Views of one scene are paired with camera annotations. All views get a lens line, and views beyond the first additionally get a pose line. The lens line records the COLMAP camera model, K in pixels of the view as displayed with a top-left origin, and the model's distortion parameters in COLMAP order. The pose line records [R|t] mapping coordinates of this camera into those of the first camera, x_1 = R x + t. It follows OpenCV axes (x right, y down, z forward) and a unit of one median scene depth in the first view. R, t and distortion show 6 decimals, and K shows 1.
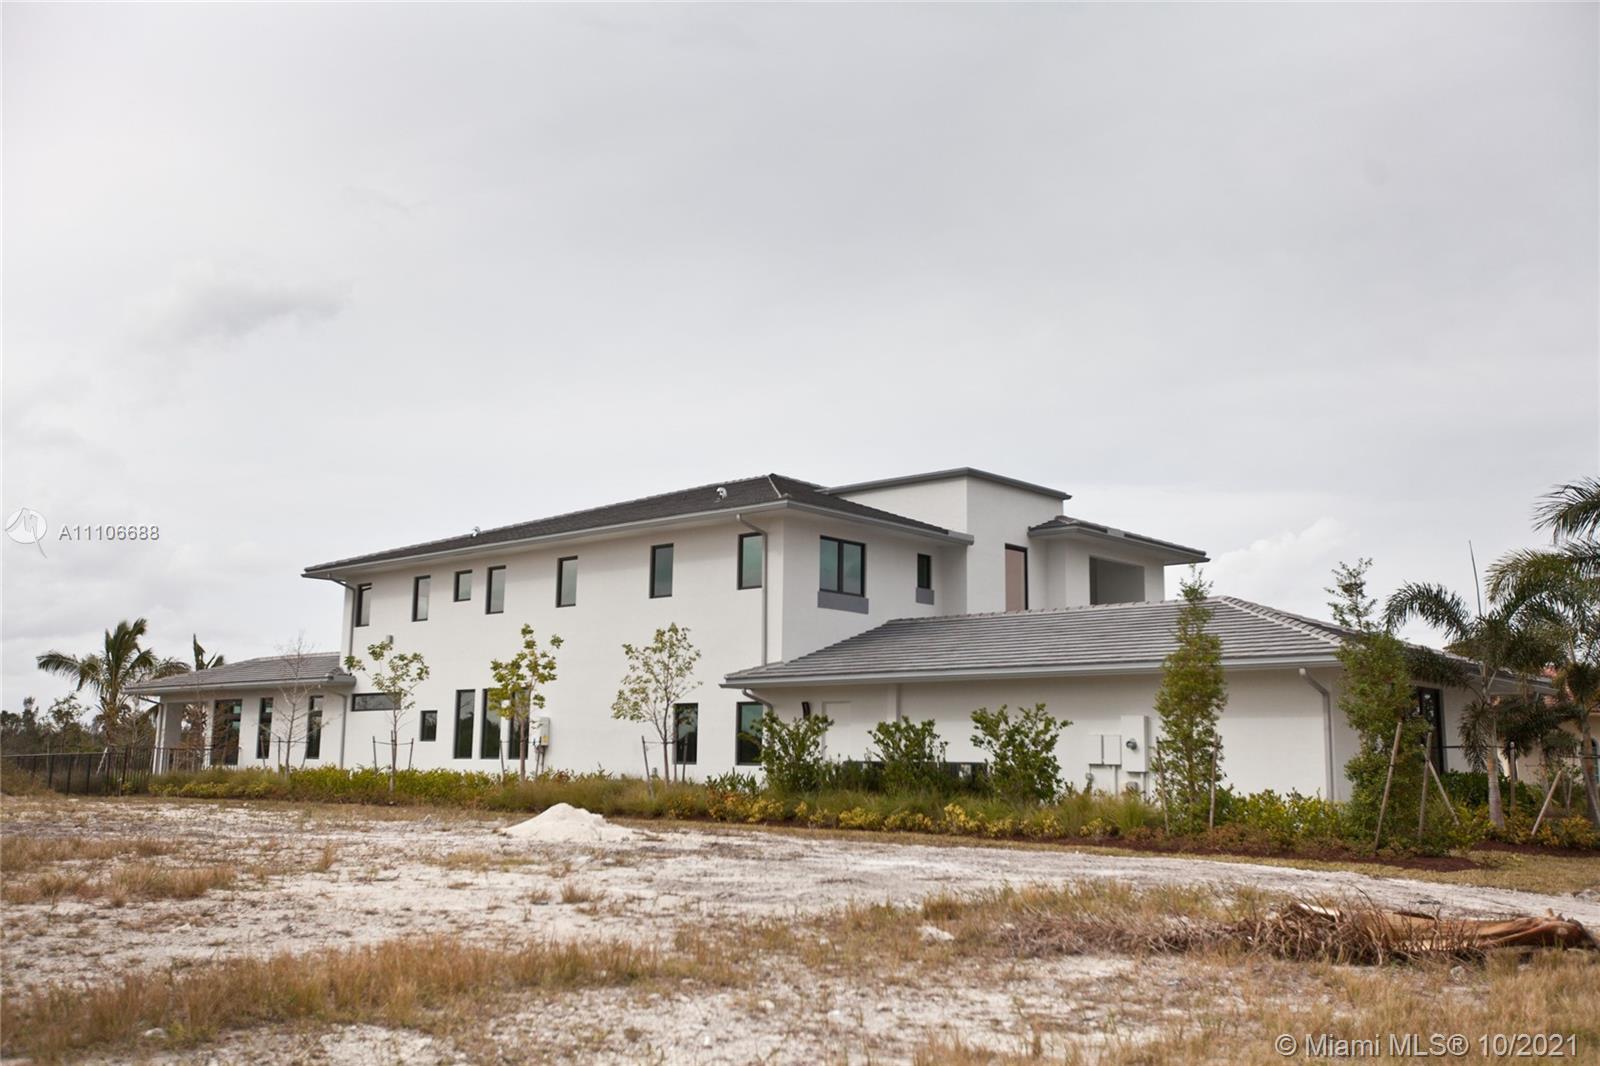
lens RADIAL K [[1610.9, 0, 797.1], [0, 1610.9, 531.3], [0, 0, 1]] dist [-0.077547, 0.000000]
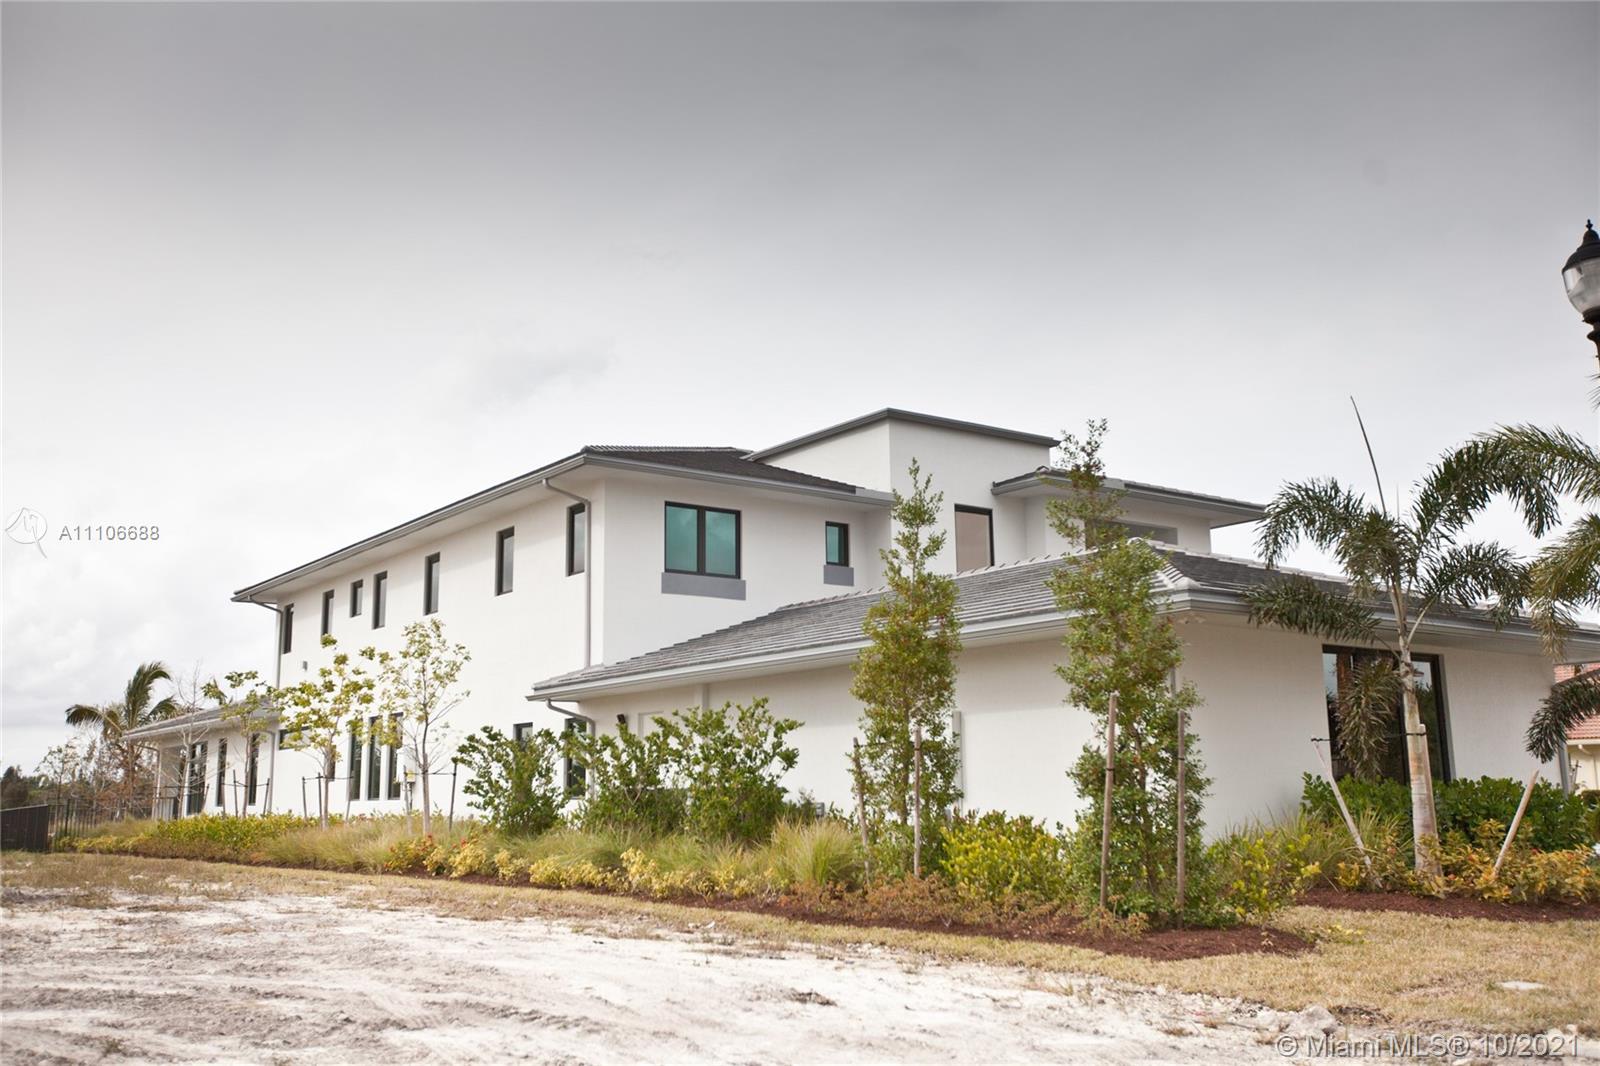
lens RADIAL K [[1610.9, 0, 802.1], [0, 1610.9, 532.6], [0, 0, 1]] dist [-0.077547, 0.000000]
pose [[0.983170, -0.061896, -0.171891, 0.197021], [0.058679, 0.997995, -0.023739, 0.037240], [0.173016, 0.013253, 0.984830, 0.224653]]
